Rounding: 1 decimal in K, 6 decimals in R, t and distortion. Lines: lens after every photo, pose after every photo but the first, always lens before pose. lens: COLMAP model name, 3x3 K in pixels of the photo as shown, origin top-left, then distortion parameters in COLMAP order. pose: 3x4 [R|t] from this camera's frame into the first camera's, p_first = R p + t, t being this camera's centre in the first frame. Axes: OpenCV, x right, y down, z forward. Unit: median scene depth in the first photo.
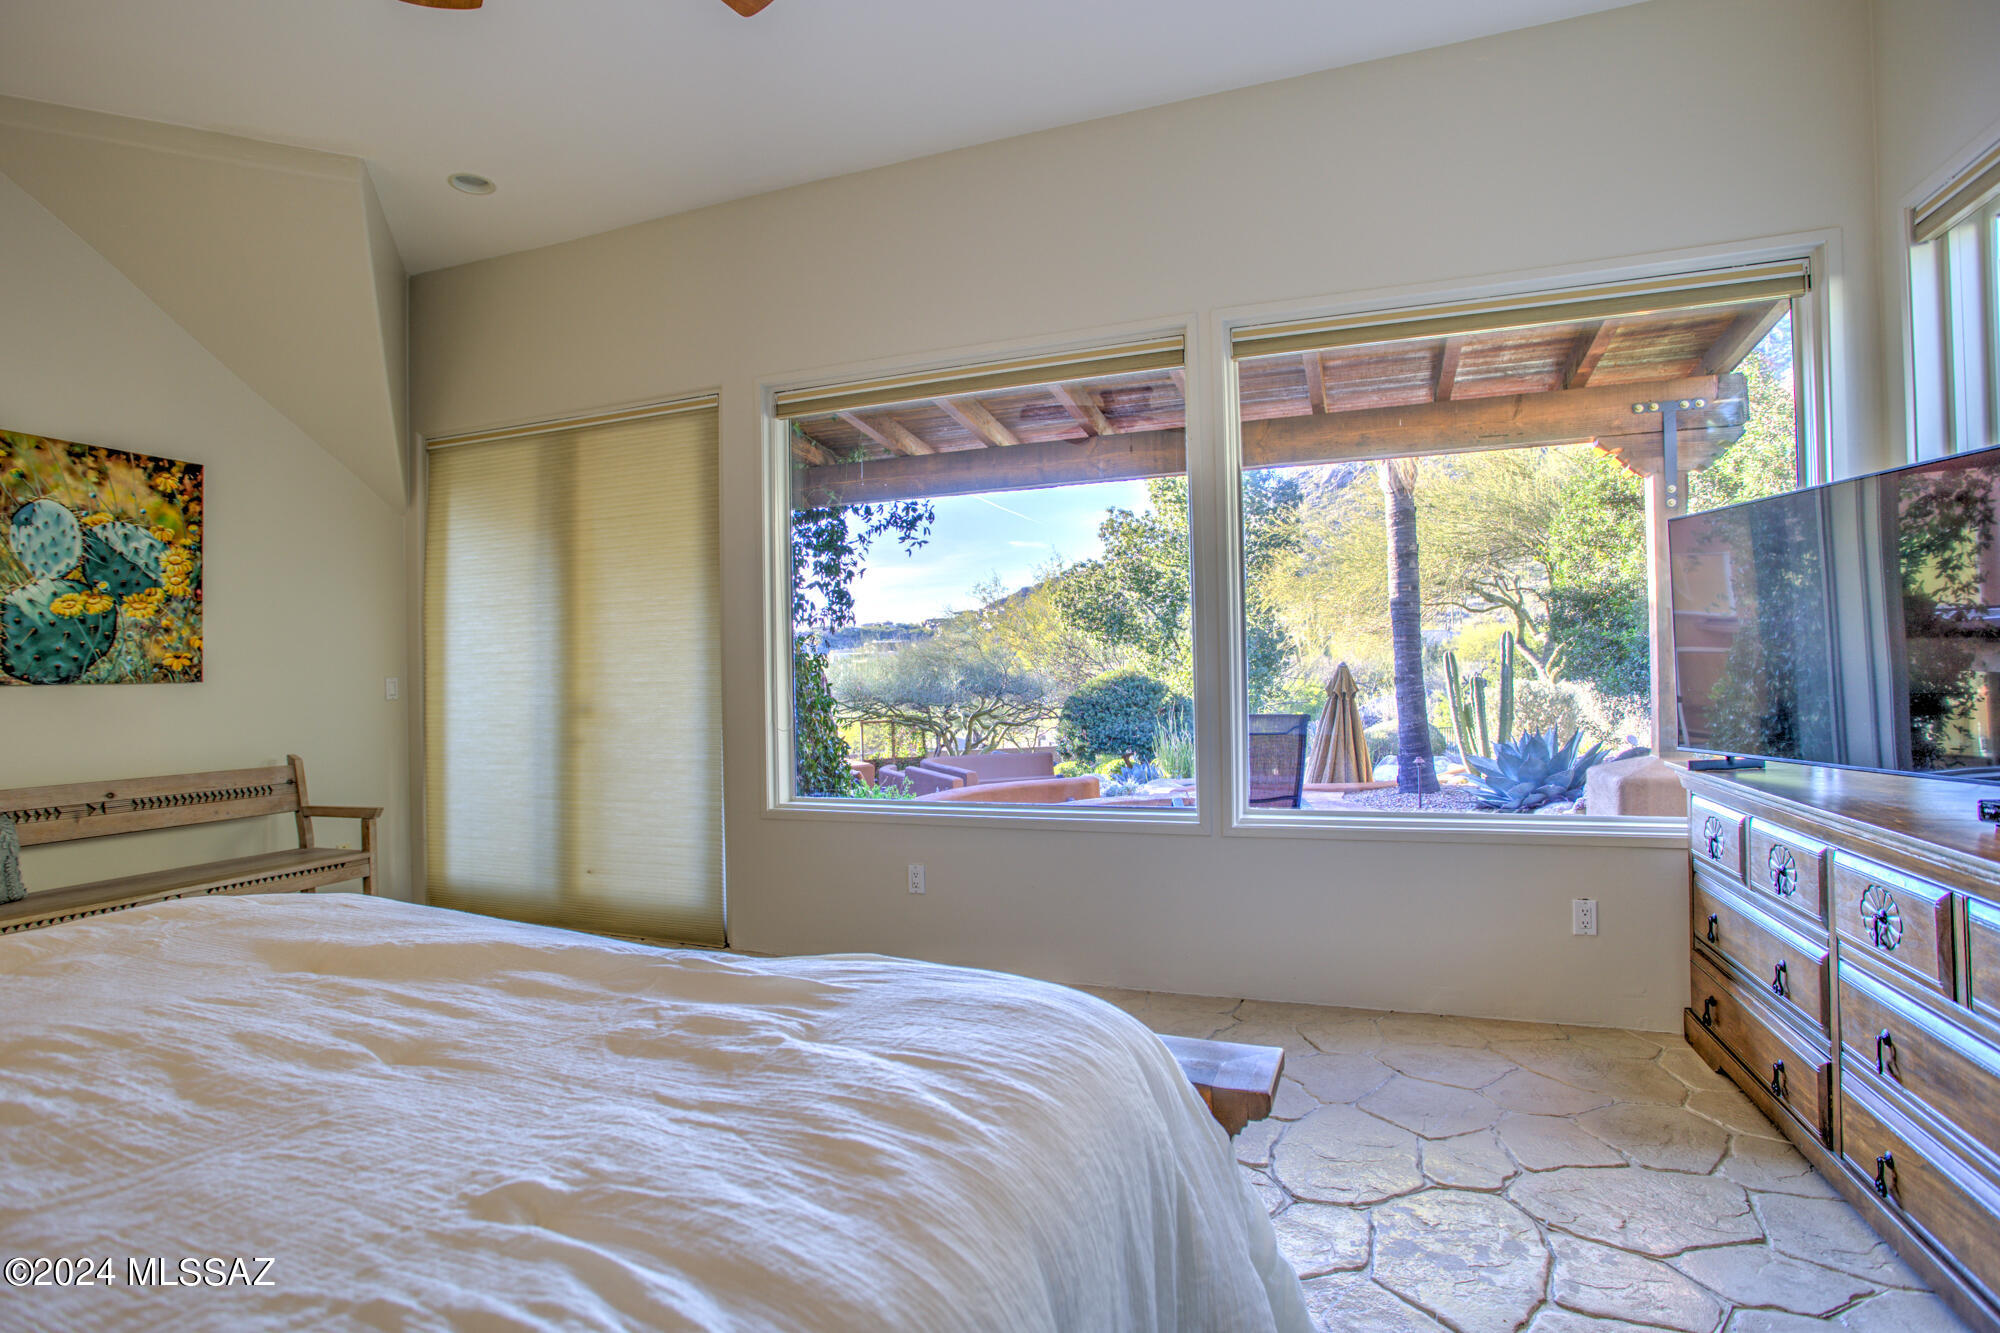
lens RADIAL K [[975.7, 0, 995.4], [0, 975.7, 662.2], [0, 0, 1]] dist [-0.071277, 0.028337]
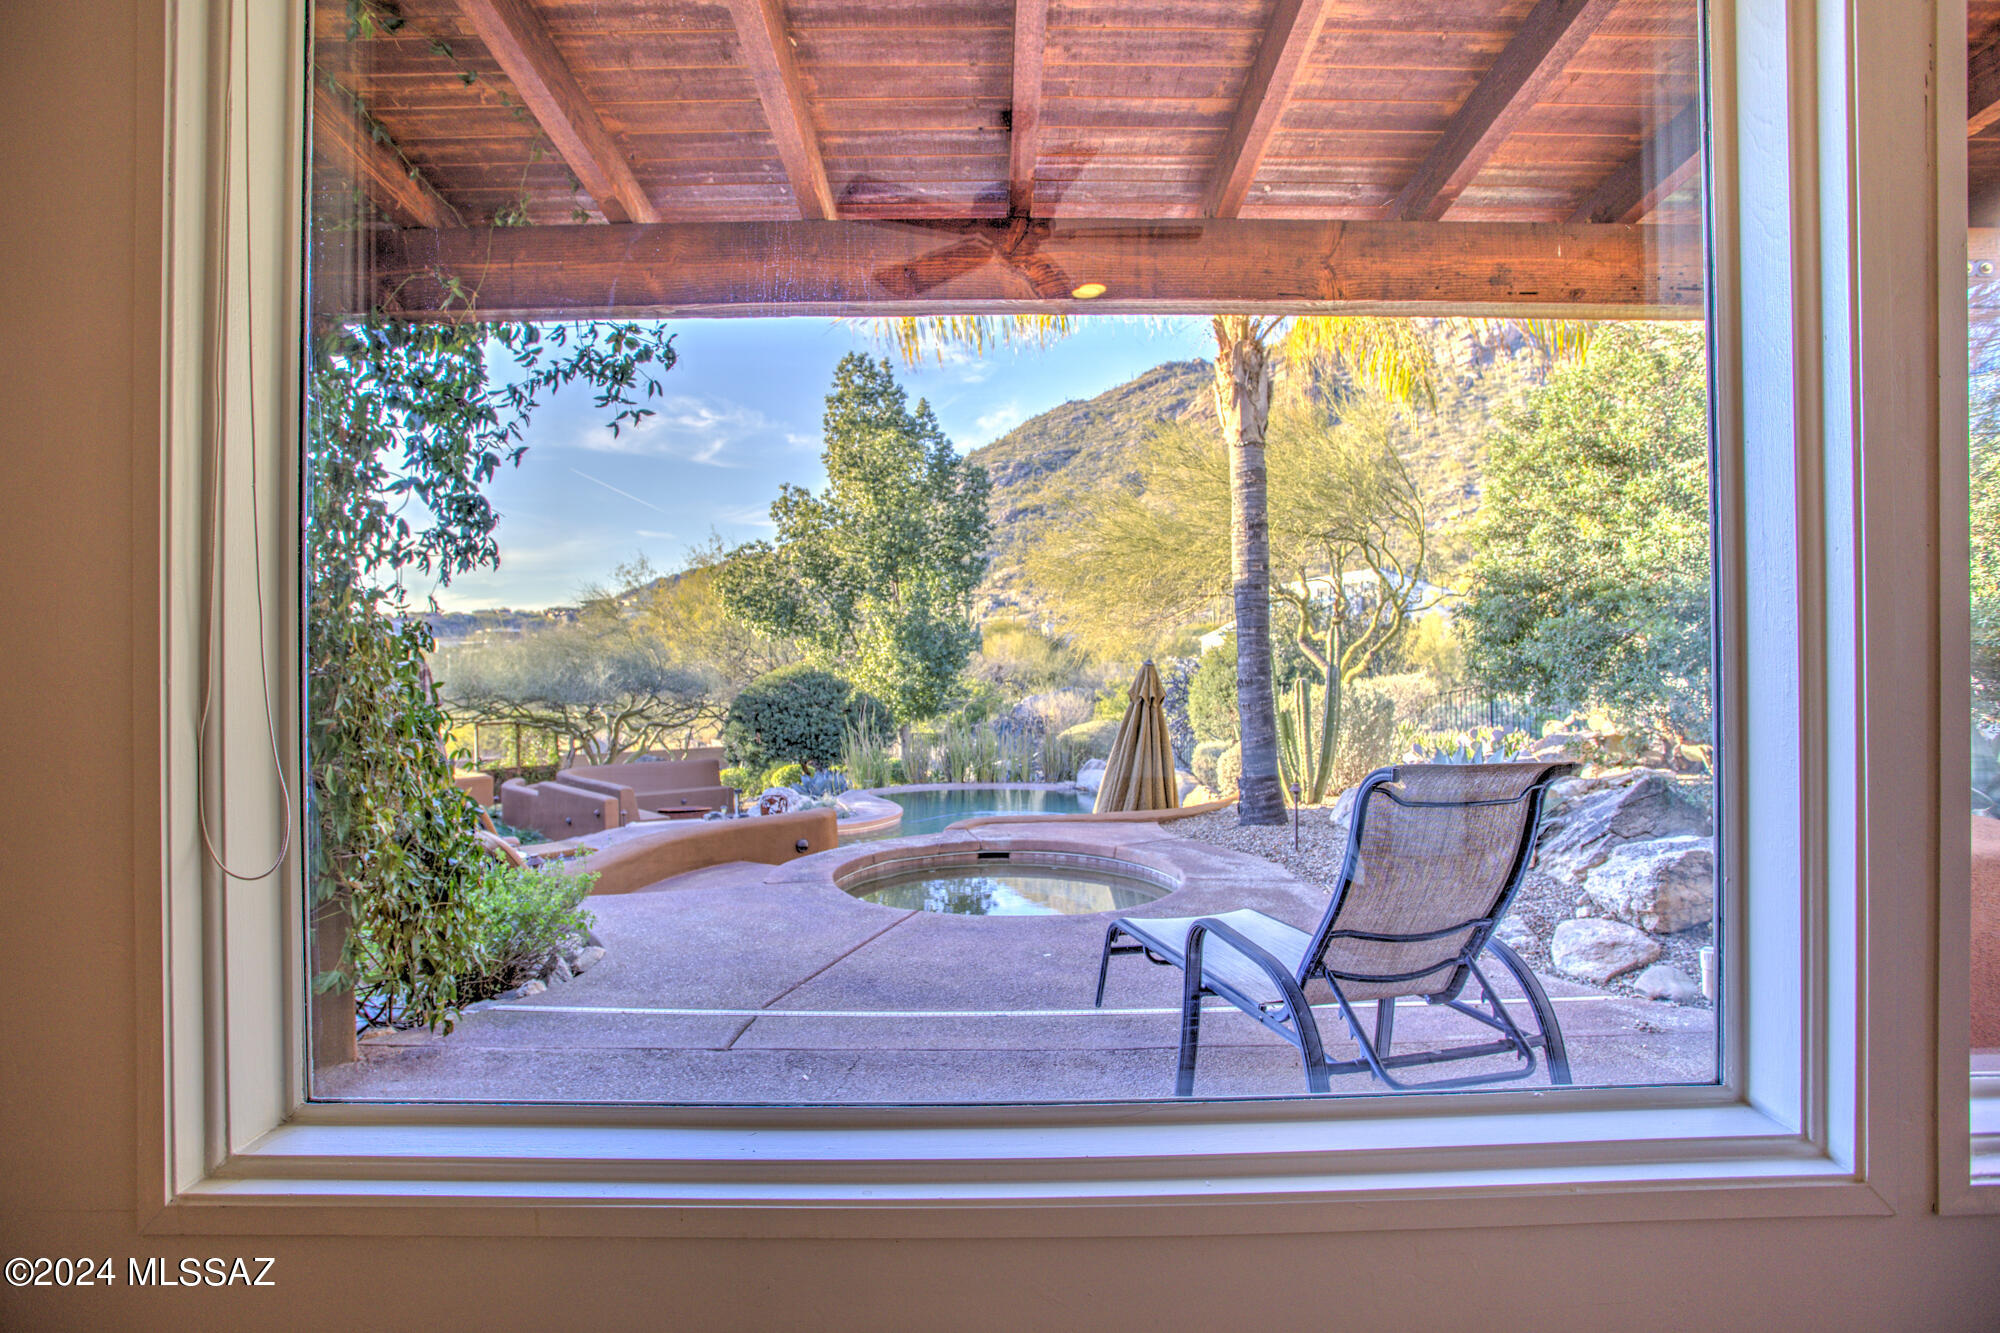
lens RADIAL K [[975.7, 0, 995.4], [0, 975.7, 662.2], [0, 0, 1]] dist [-0.071277, 0.028337]
pose [[0.934590, 0.015909, 0.355371, -0.074784], [-0.017531, 0.999845, 0.001342, 0.005276], [-0.355294, -0.007485, 0.934725, 0.427221]]
